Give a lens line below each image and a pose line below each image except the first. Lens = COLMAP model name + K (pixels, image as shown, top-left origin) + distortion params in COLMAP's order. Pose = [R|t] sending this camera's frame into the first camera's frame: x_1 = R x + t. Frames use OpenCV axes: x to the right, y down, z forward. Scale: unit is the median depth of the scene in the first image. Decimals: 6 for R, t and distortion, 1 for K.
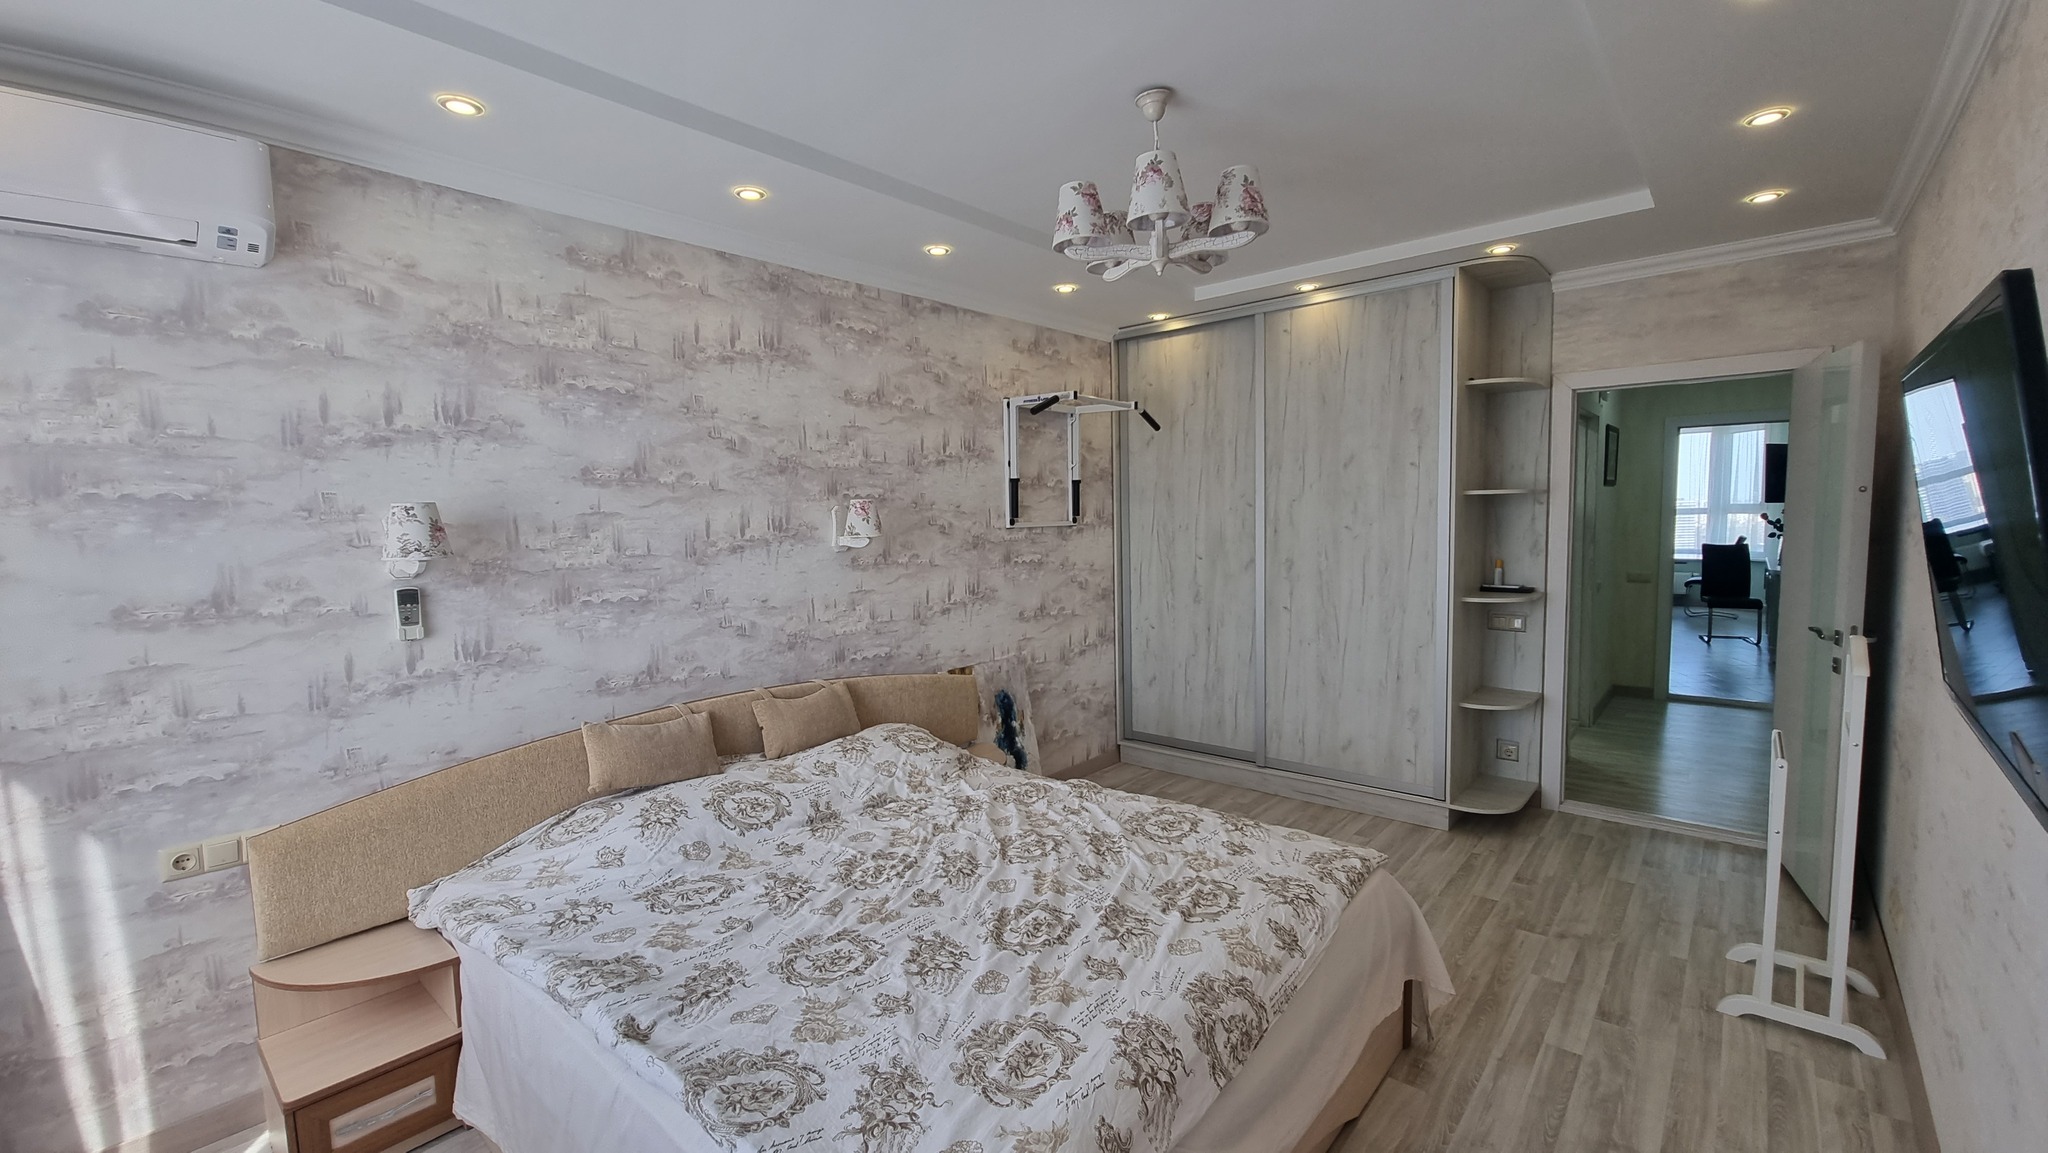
lens RADIAL K [[844.9, 0, 1027.7], [0, 844.9, 581.1], [0, 0, 1]] dist [-0.002339, 0.000218]
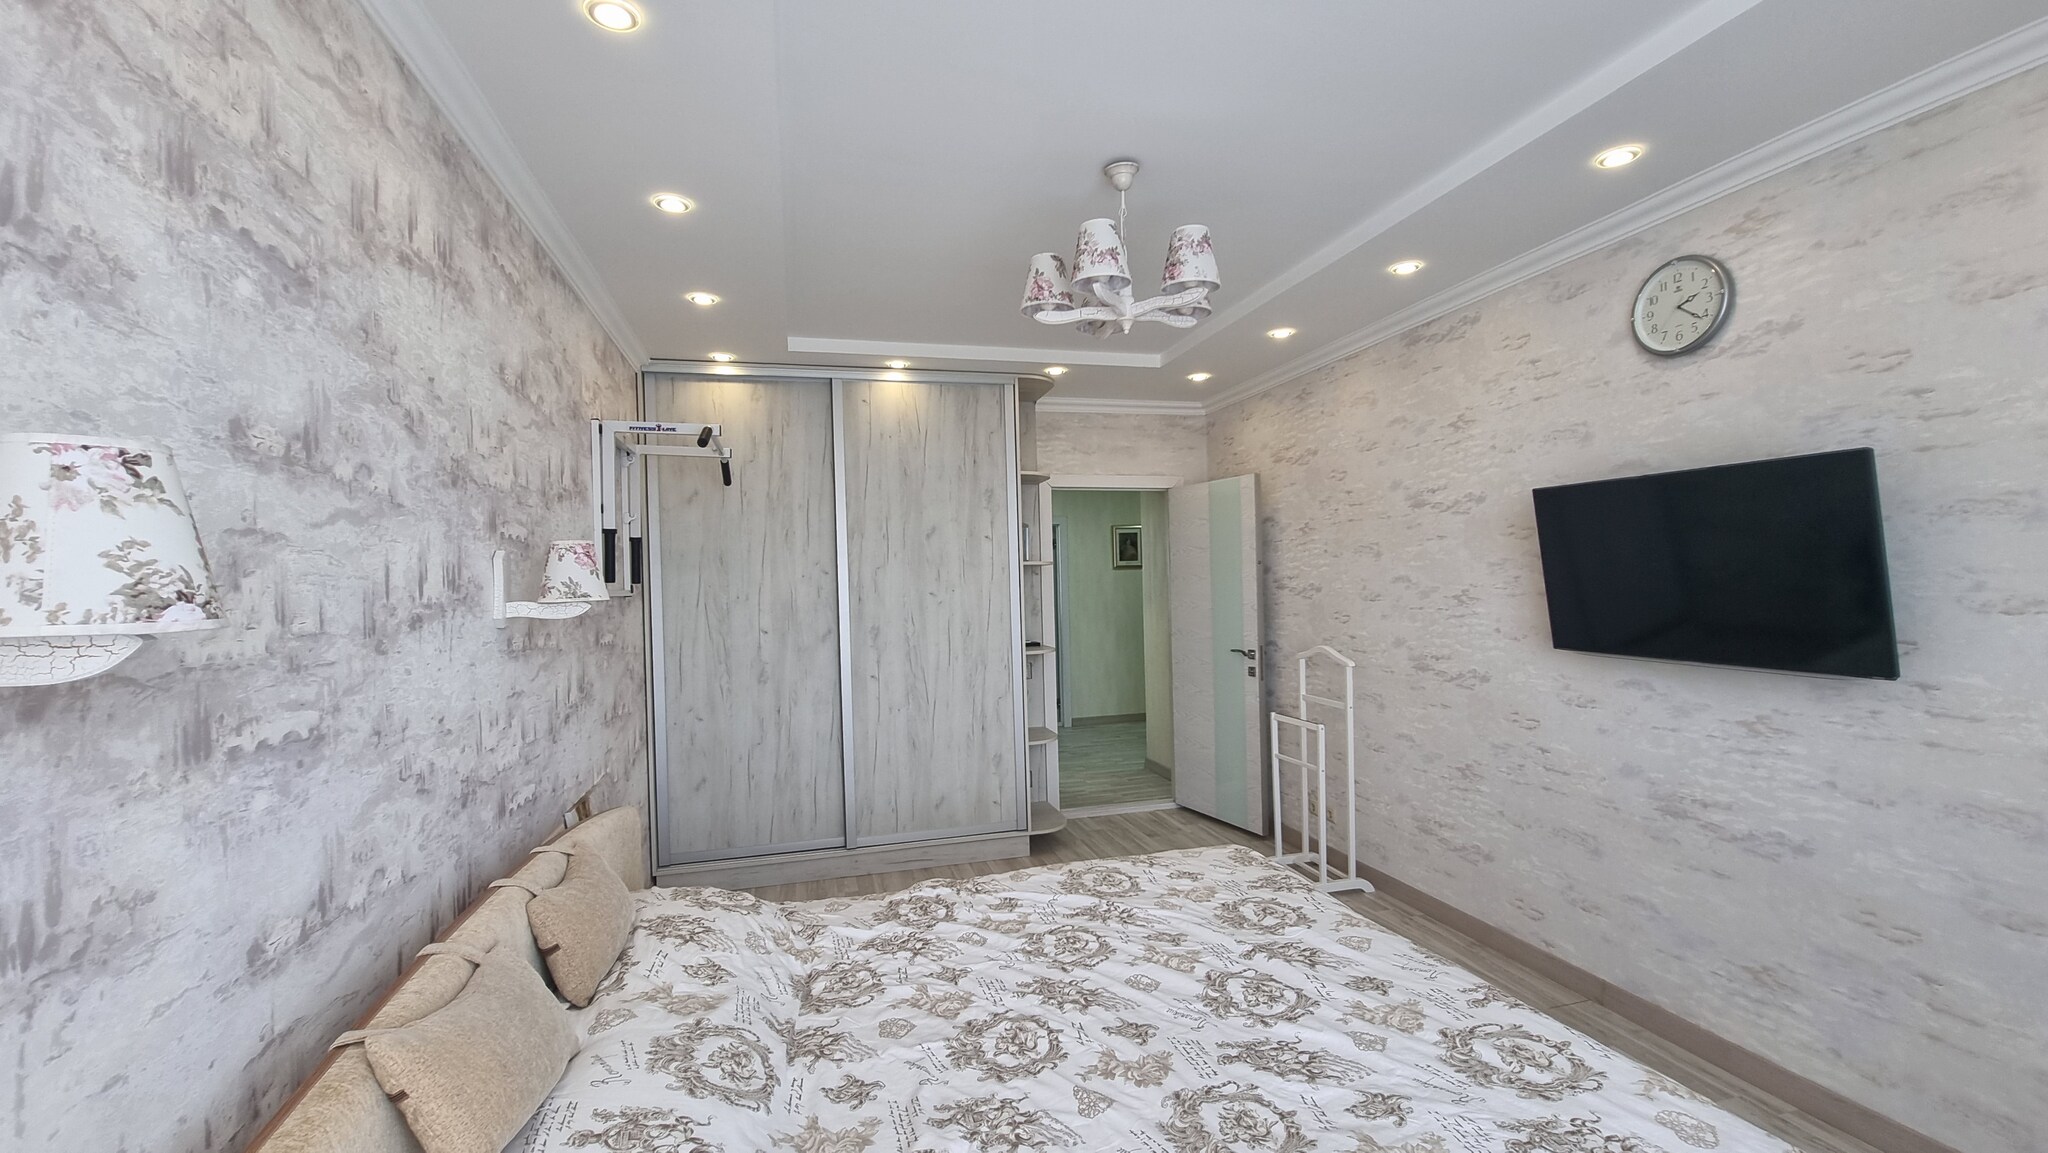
lens RADIAL K [[844.9, 0, 1022.3], [0, 844.9, 580.2], [0, 0, 1]] dist [-0.002339, 0.000218]
pose [[0.555438, 0.011947, 0.831472, -0.577813], [0.080894, 0.994378, -0.068326, 0.001725], [-0.827614, 0.105212, 0.551349, 0.416656]]
